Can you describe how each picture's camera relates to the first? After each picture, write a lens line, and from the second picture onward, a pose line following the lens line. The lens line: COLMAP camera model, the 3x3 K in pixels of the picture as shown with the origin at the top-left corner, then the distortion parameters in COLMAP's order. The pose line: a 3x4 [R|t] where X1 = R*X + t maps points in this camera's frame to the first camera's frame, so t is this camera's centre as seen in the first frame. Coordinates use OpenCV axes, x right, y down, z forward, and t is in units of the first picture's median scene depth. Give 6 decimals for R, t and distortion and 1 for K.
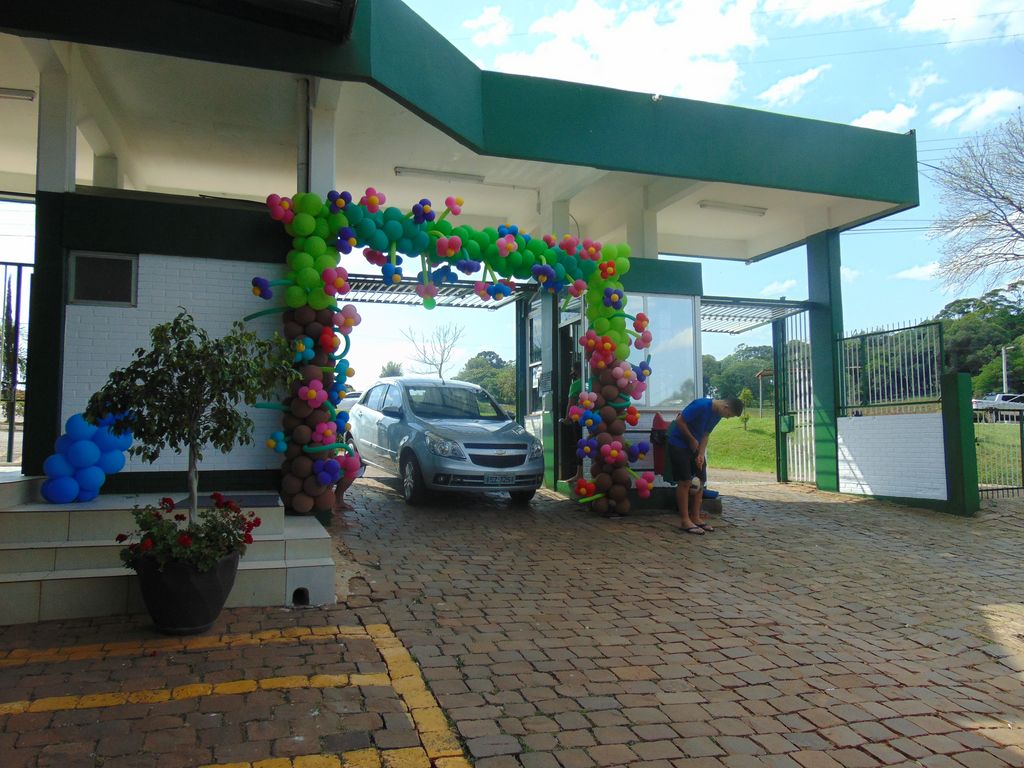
lens RADIAL K [[771.3, 0, 513.1], [0, 771.3, 380.6], [0, 0, 1]] dist [-0.020341, 0.060509]
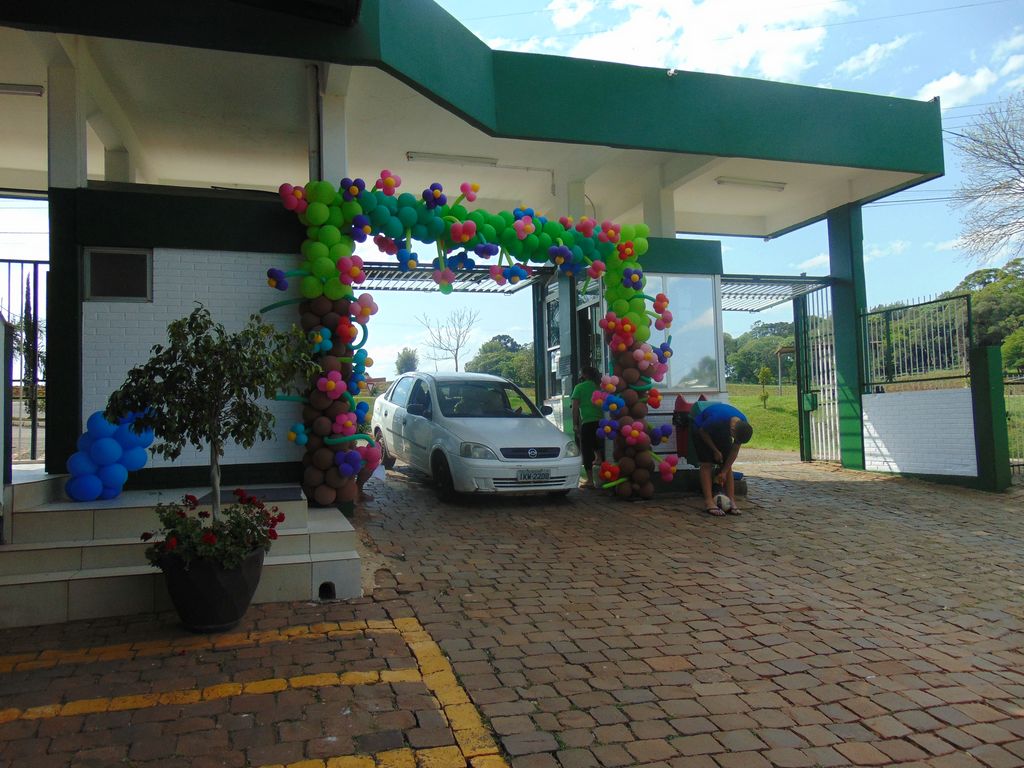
lens RADIAL K [[771.3, 0, 513.3], [0, 771.3, 381.5], [0, 0, 1]] dist [-0.020341, 0.060509]
pose [[0.999489, -0.024847, -0.020104, -0.006251], [0.025300, 0.999424, 0.022617, -0.003379], [0.019530, -0.023114, 0.999542, 0.013169]]
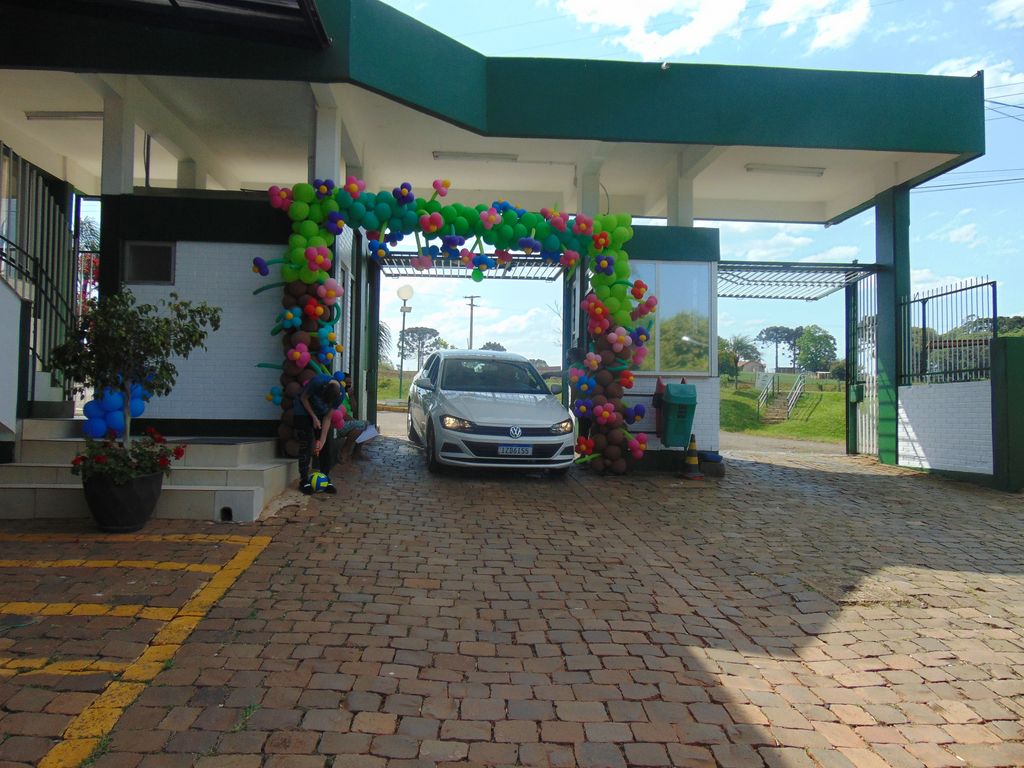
lens RADIAL K [[771.3, 0, 513.4], [0, 771.3, 381.3], [0, 0, 1]] dist [-0.020341, 0.060509]
pose [[0.968166, 0.007198, -0.250204, 0.319582], [0.000766, 0.999497, 0.031720, 0.018125], [0.250306, -0.030902, 0.967674, -0.052976]]
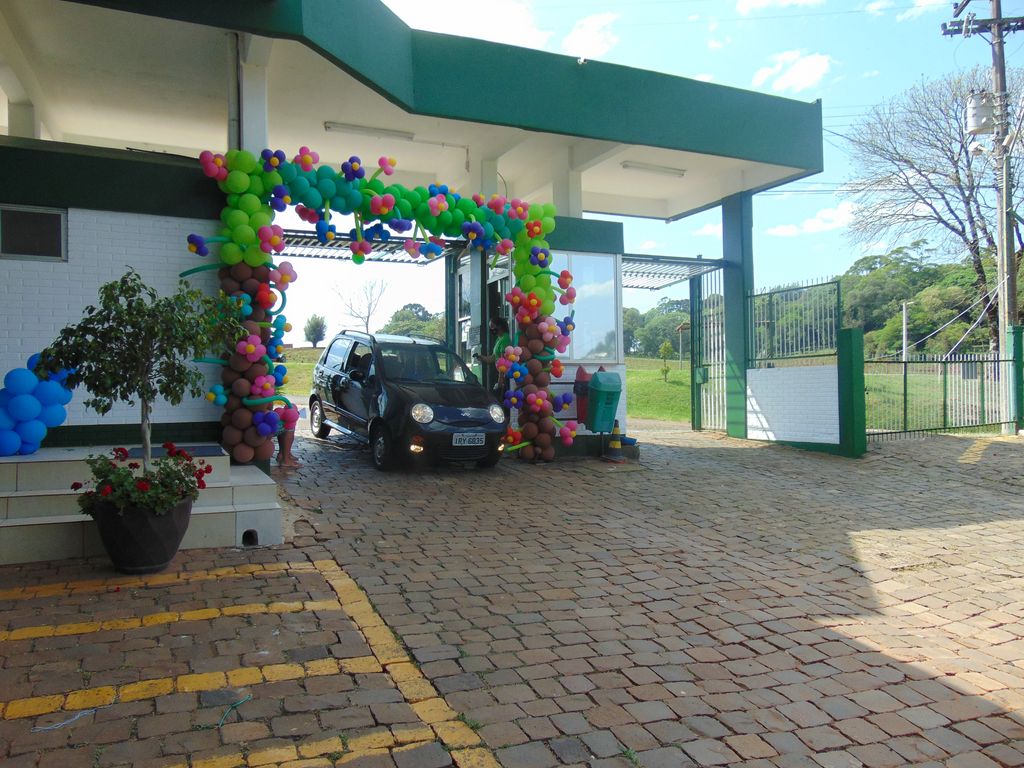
lens RADIAL K [[771.3, 0, 513.1], [0, 771.3, 381.4], [0, 0, 1]] dist [-0.020341, 0.060509]
pose [[0.995475, -0.005324, 0.094873, -0.007405], [-0.000596, 0.998060, 0.062259, -0.002830], [-0.095021, -0.062033, 0.993541, -0.058532]]
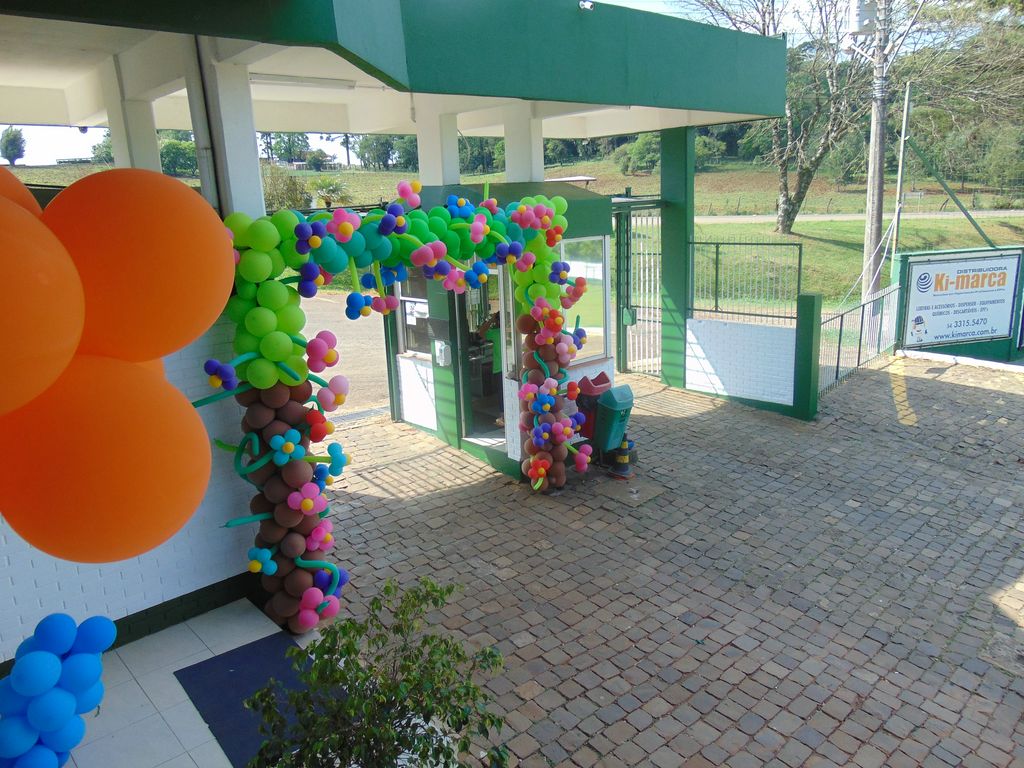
lens RADIAL K [[771.3, 0, 513.3], [0, 771.3, 382.2], [0, 0, 1]] dist [-0.020341, 0.060509]
pose [[0.917892, -0.123177, 0.377229, -0.315367], [0.003835, 0.953314, 0.301956, -0.297289], [-0.396811, -0.275716, 0.875512, 0.252108]]
